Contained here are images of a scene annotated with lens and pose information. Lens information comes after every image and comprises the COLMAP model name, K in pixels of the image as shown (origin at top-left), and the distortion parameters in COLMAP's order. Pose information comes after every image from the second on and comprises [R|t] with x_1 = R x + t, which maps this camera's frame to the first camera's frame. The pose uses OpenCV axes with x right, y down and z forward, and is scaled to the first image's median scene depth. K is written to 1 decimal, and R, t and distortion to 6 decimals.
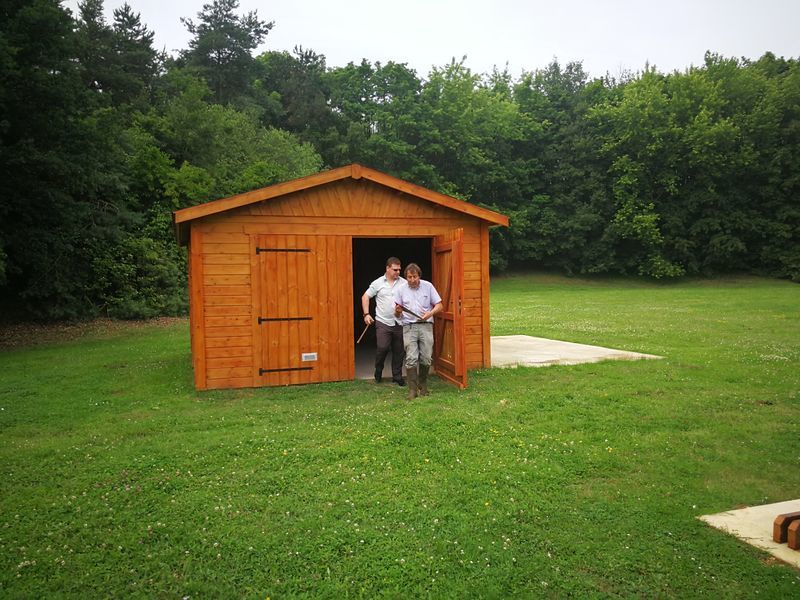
lens RADIAL K [[645.7, 0, 397.8], [0, 645.7, 304.9], [0, 0, 1]] dist [0.034828, -0.048483]
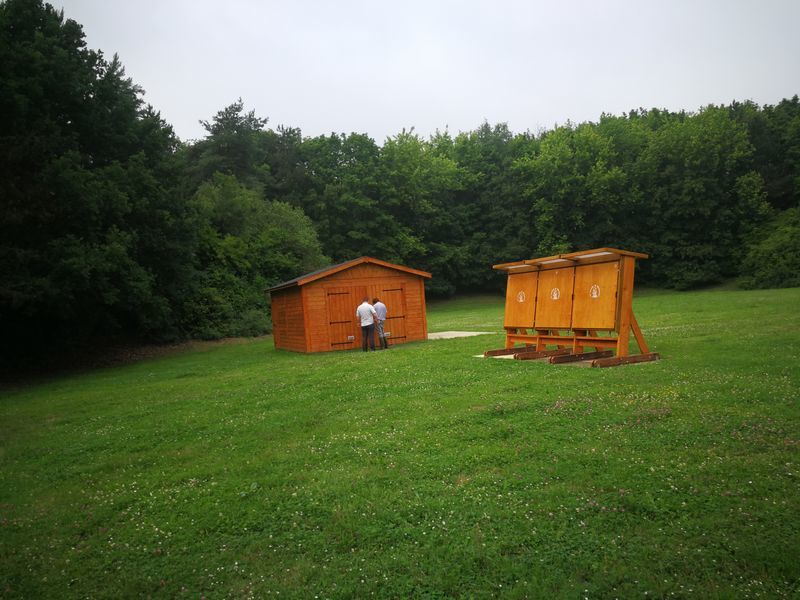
lens RADIAL K [[645.7, 0, 394.7], [0, 645.7, 333.4], [0, 0, 1]] dist [0.034828, -0.048483]
pose [[0.997005, -0.059057, 0.049925, -0.017591], [0.058965, 0.998255, 0.003305, 0.012321], [-0.050033, -0.000351, 0.998748, -0.258715]]
